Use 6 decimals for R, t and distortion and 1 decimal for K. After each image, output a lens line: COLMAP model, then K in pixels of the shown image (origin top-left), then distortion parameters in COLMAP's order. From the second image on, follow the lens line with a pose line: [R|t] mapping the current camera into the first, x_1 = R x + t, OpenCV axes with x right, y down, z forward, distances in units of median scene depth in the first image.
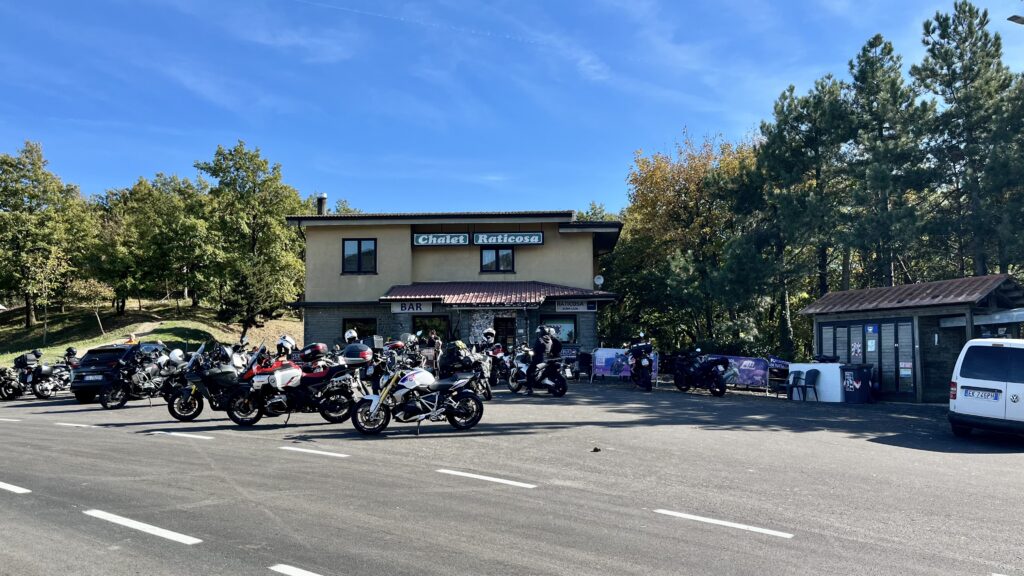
lens RADIAL K [[808.8, 0, 531.2], [0, 808.8, 291.7], [0, 0, 1]] dist [0.132181, -0.152025]
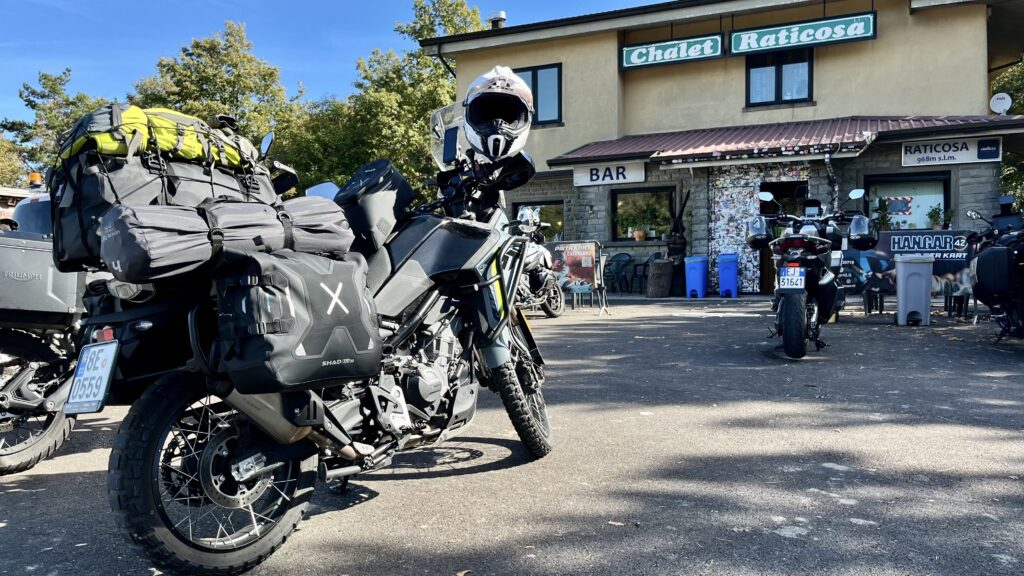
lens RADIAL K [[808.8, 0, 531.2], [0, 808.8, 291.7], [0, 0, 1]] dist [0.132181, -0.152025]
pose [[0.926033, 0.004019, -0.377421, 0.011959], [0.032189, 0.995459, 0.089579, 0.044792], [0.376067, -0.095102, 0.921699, 0.435928]]
